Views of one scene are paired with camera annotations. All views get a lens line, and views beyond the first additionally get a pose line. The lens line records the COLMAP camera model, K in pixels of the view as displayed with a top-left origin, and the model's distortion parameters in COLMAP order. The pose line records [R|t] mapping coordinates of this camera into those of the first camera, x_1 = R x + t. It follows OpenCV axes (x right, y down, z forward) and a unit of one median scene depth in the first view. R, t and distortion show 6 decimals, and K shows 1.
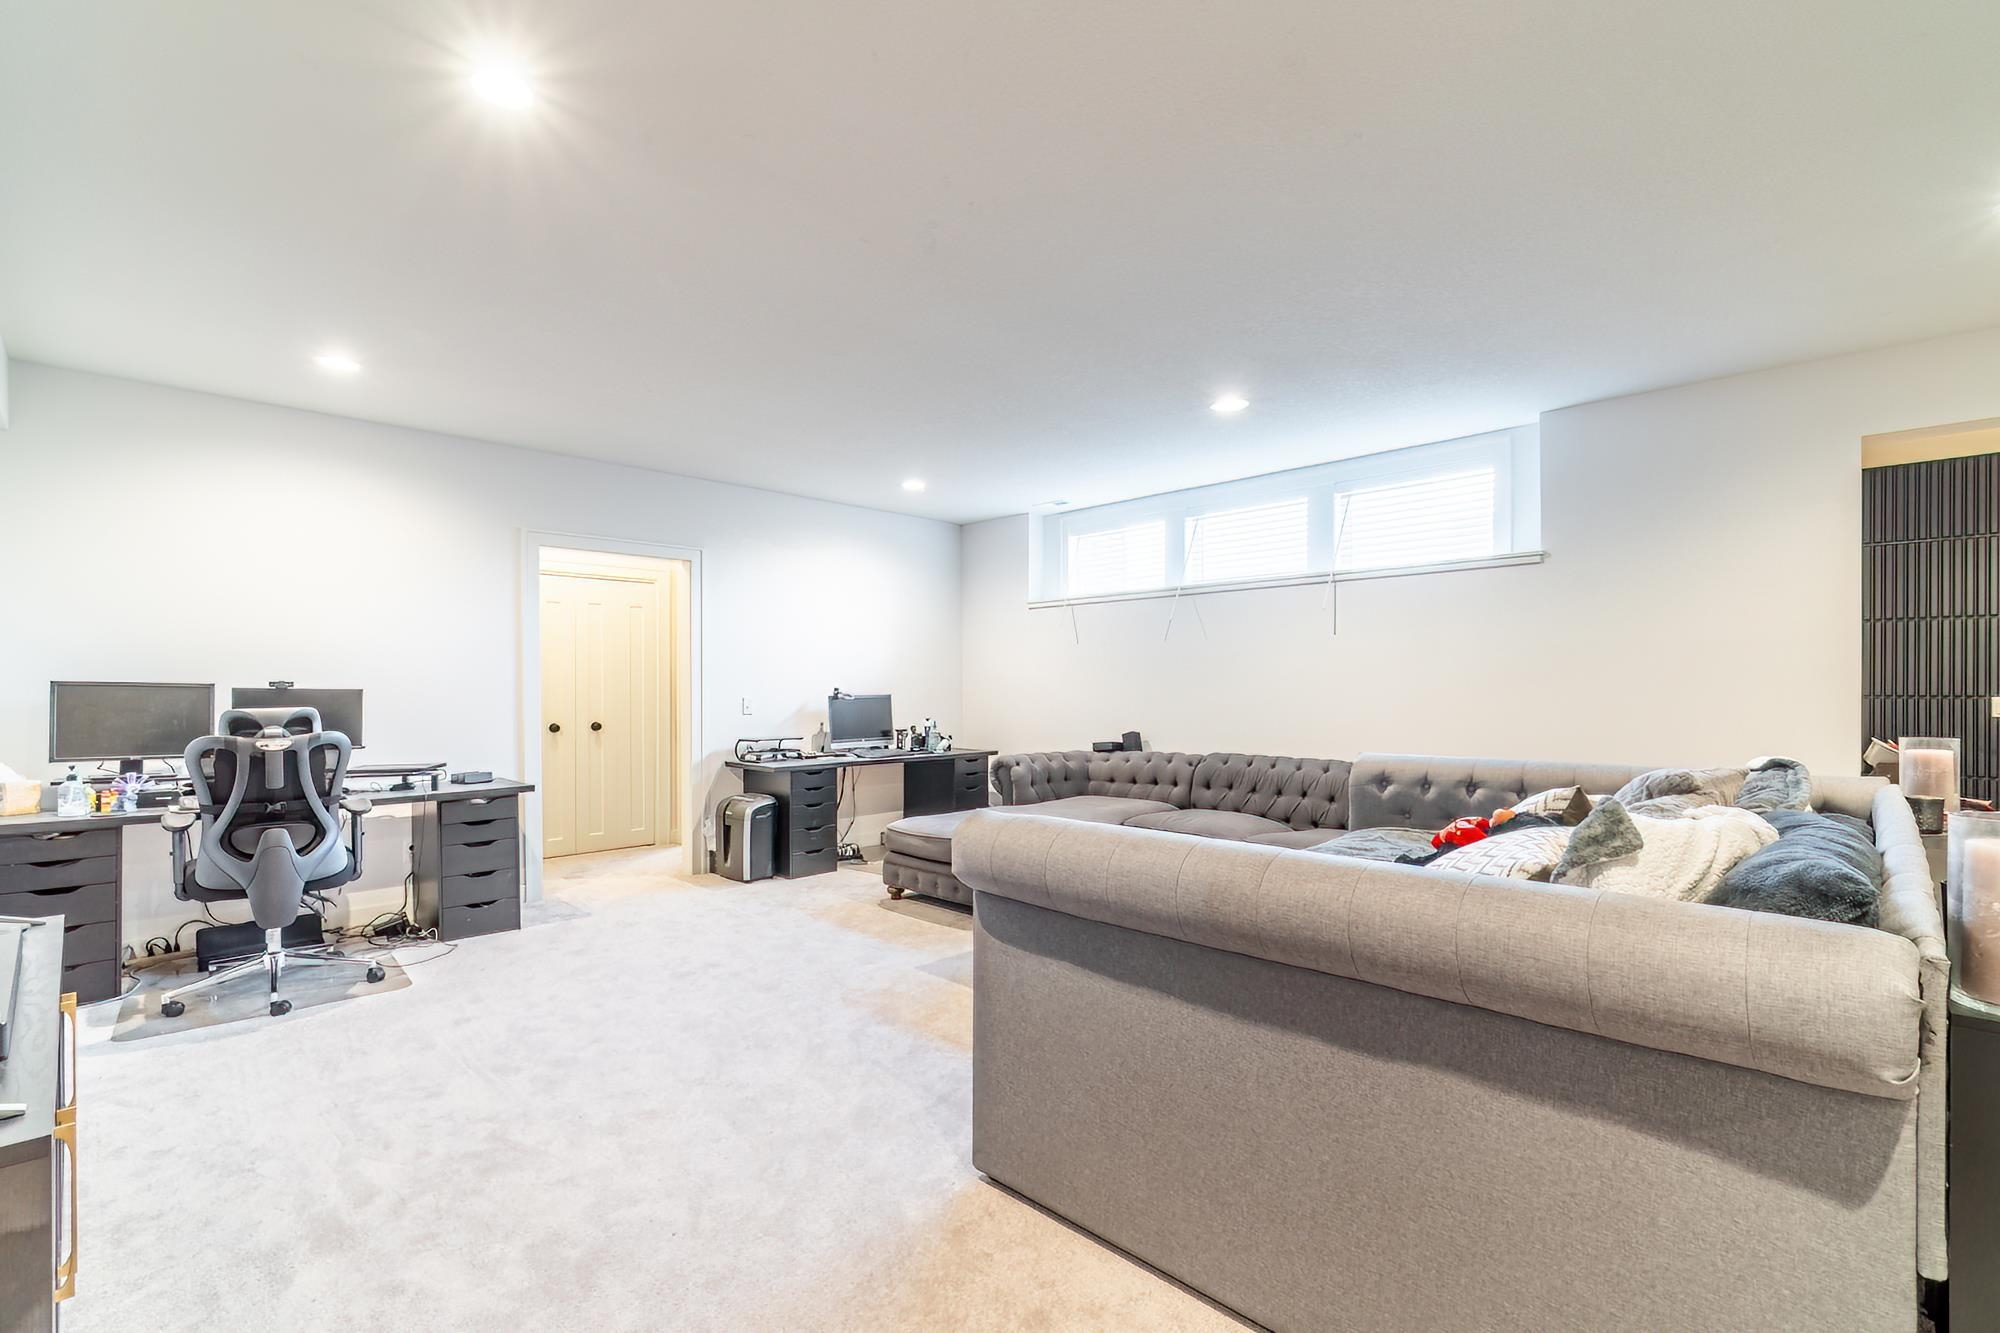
lens RADIAL K [[878.6, 0, 1001.1], [0, 878.6, 686.2], [0, 0, 1]] dist [-0.009438, 0.003058]
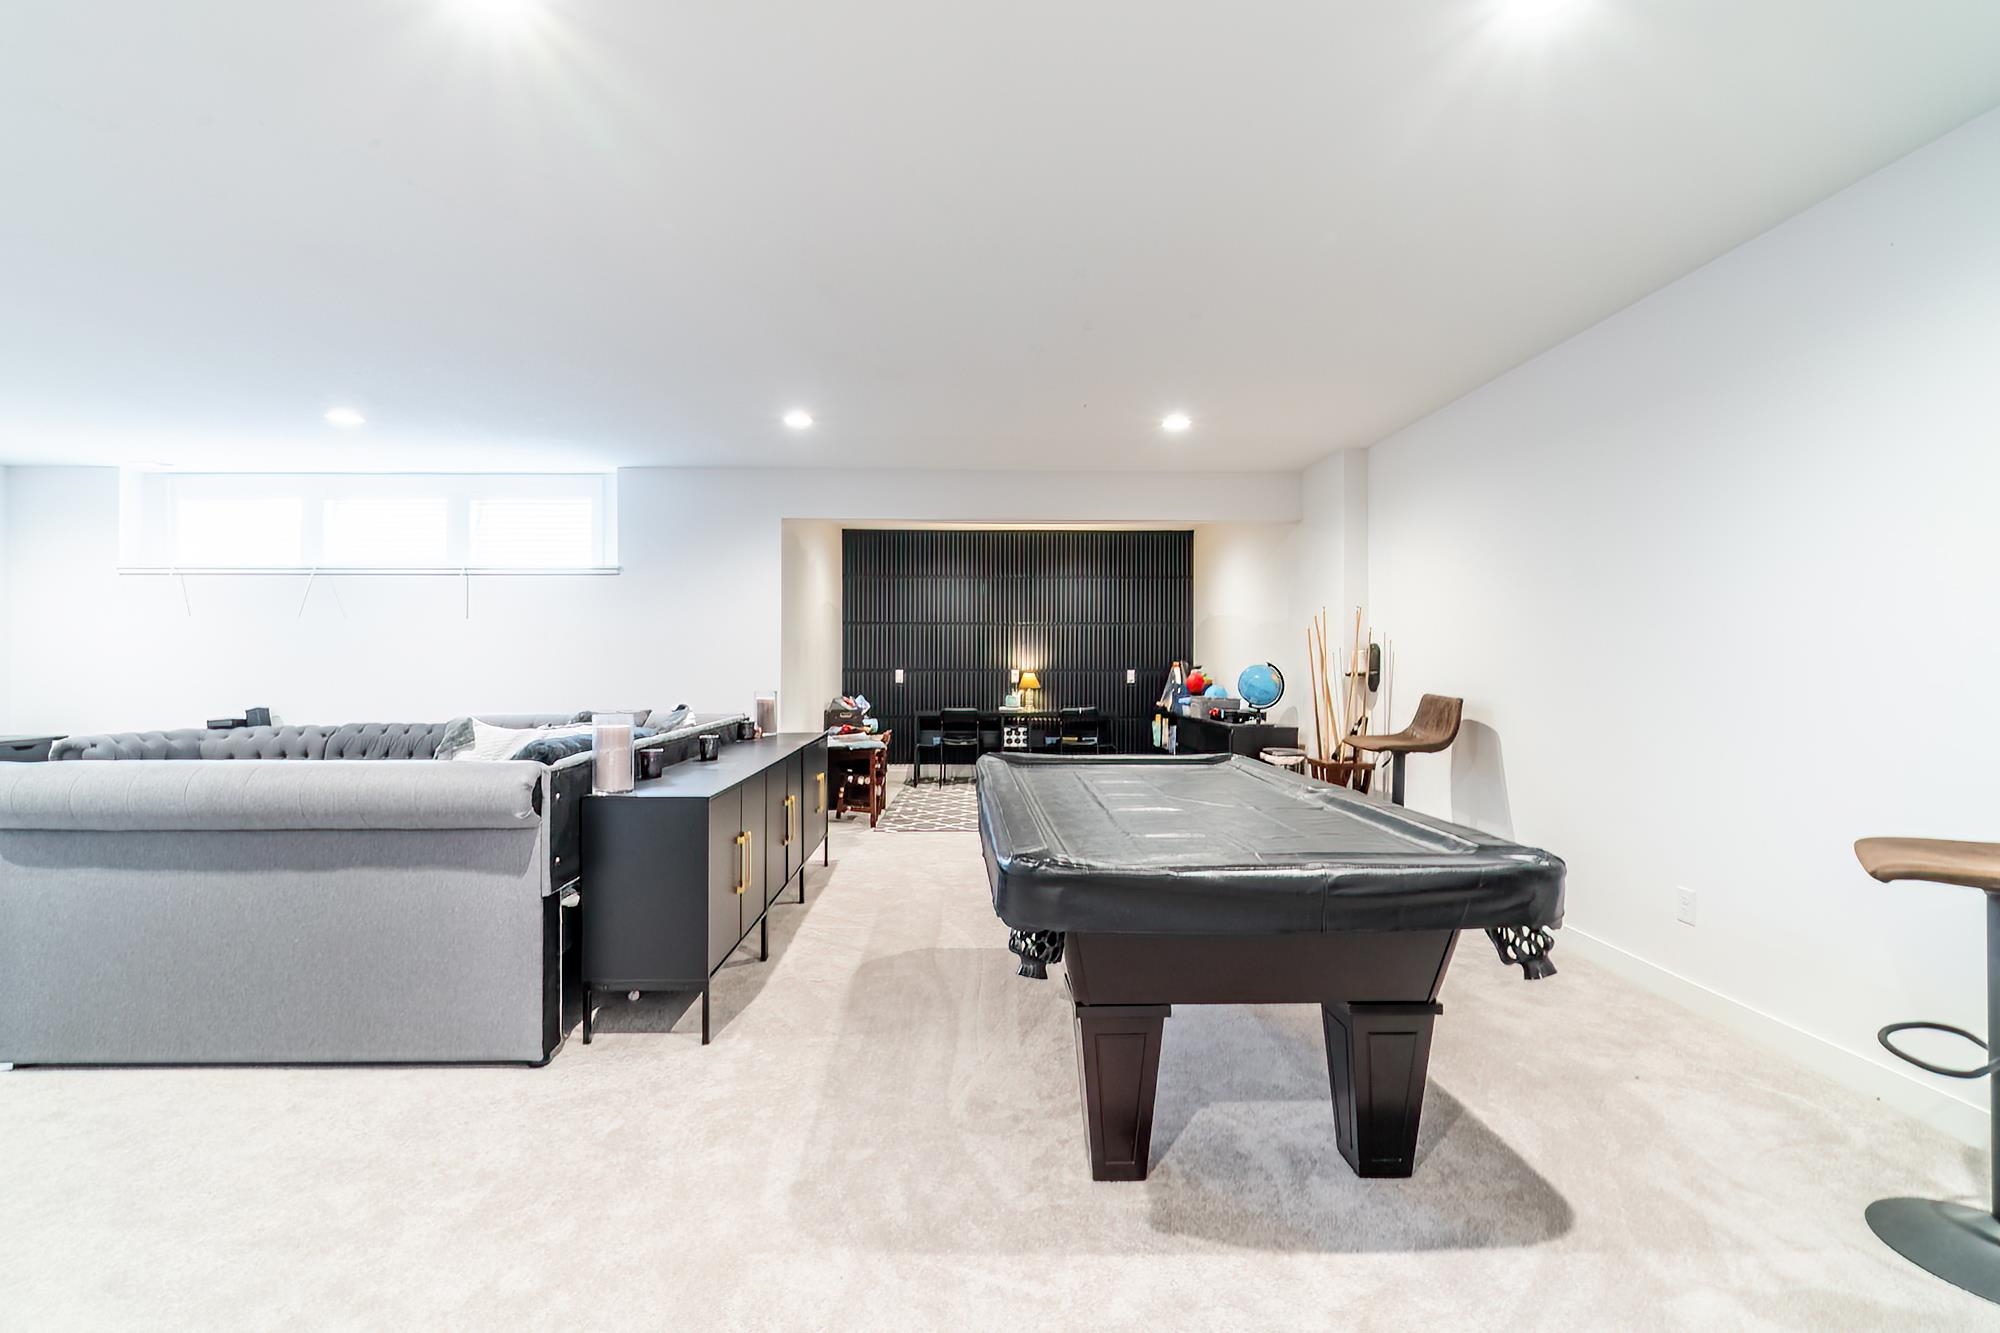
lens RADIAL K [[878.6, 0, 991.1], [0, 878.6, 661.6], [0, 0, 1]] dist [-0.009438, 0.003058]
pose [[0.704068, 0.002571, 0.710128, 0.050605], [-0.001336, 0.999996, -0.002296, 0.001488], [-0.710131, 0.000668, 0.704069, -0.497409]]
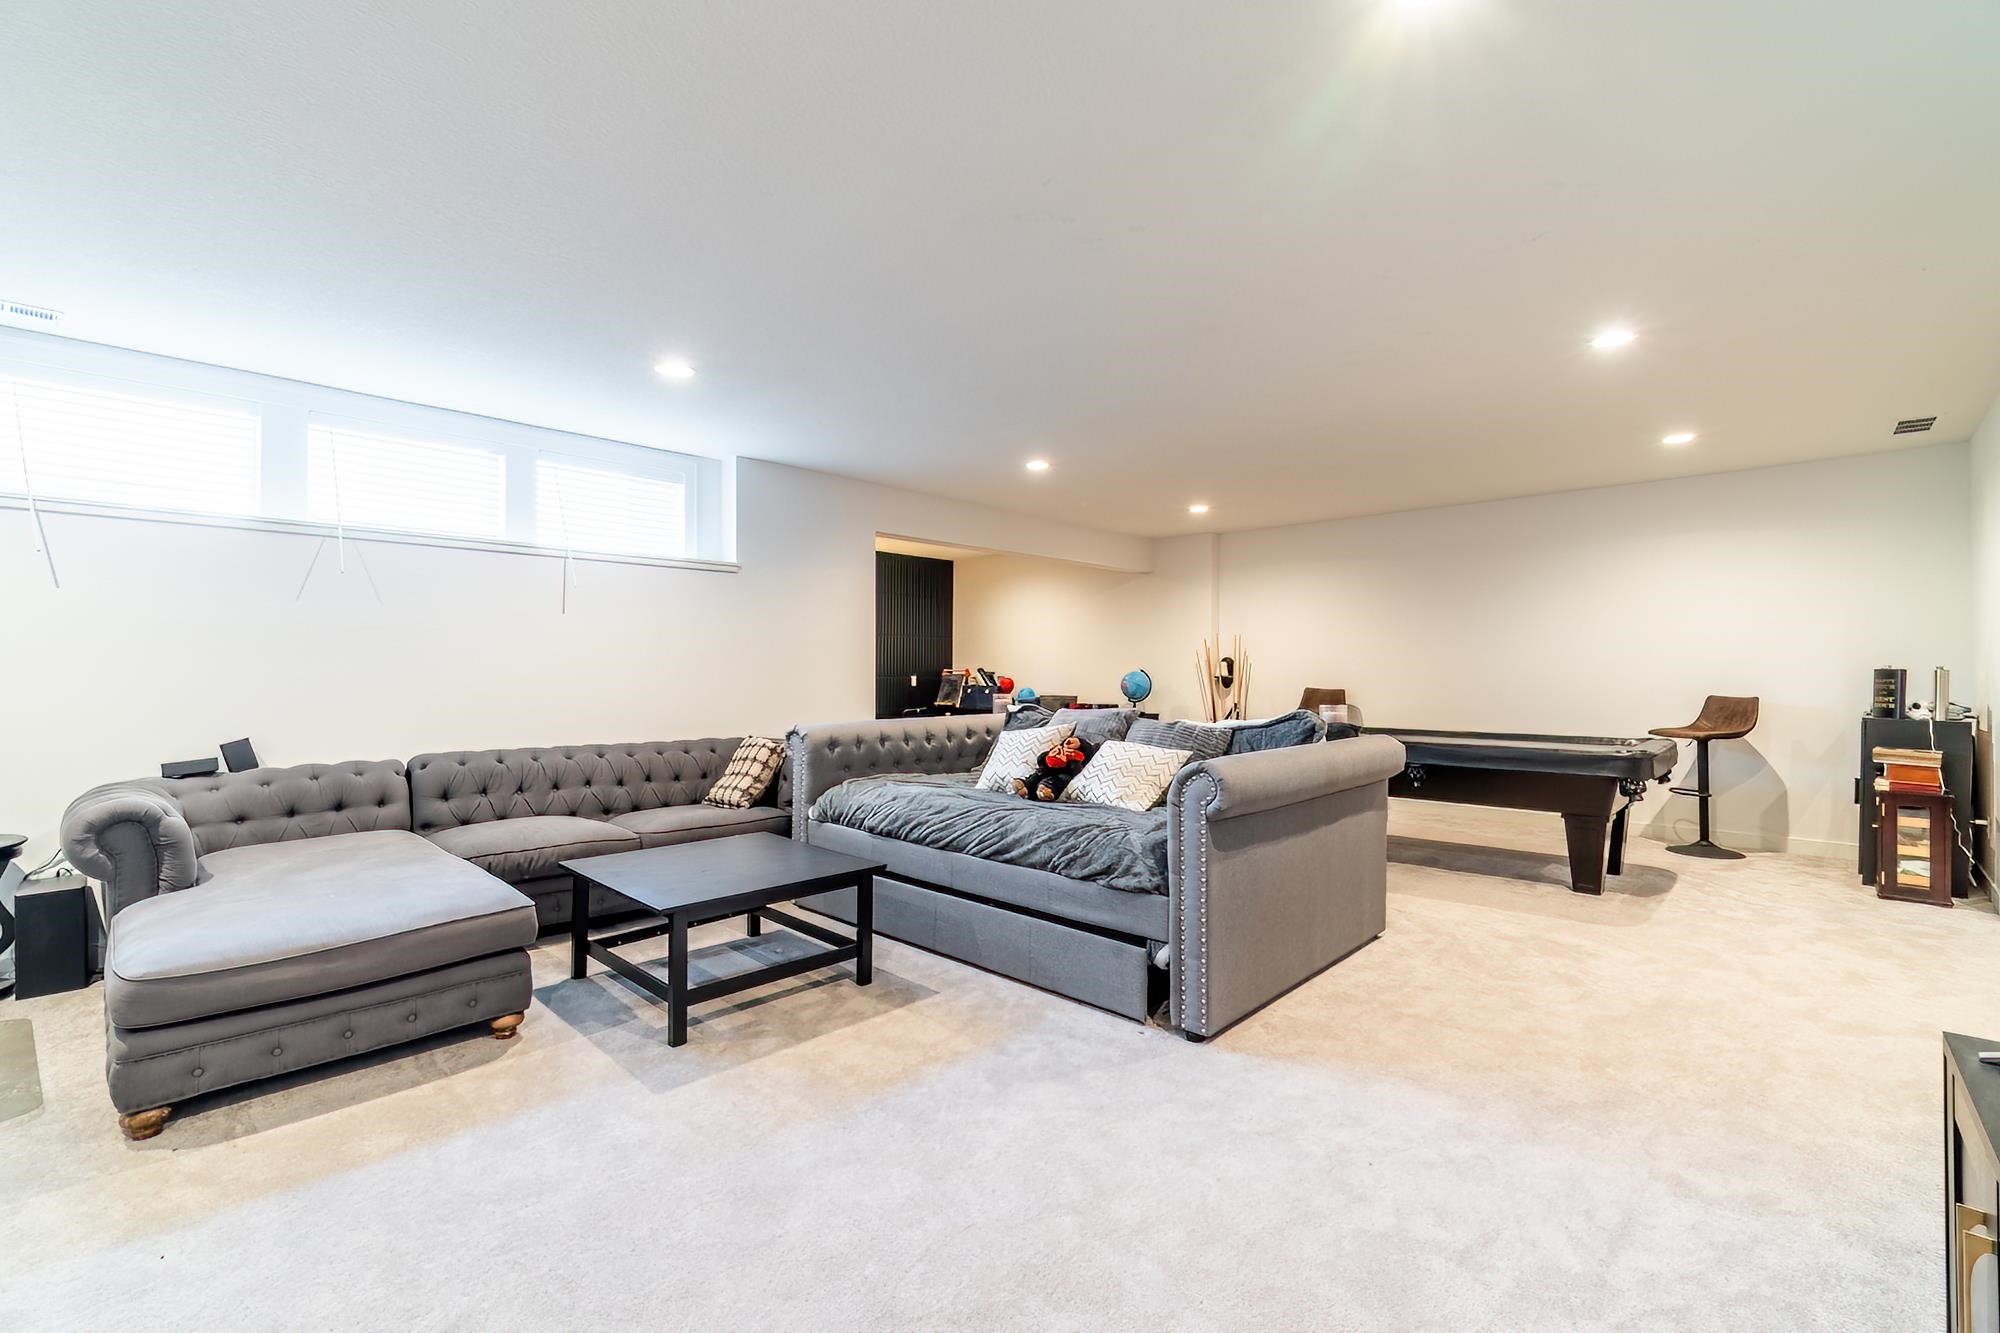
lens RADIAL K [[878.6, 0, 950.9], [0, 878.6, 670.7], [0, 0, 1]] dist [-0.009438, 0.003058]
pose [[-0.008492, -0.000847, 0.999964, -0.816485], [-0.003534, 0.999993, 0.000817, 0.001160], [-0.999958, -0.003527, -0.008495, 0.844558]]
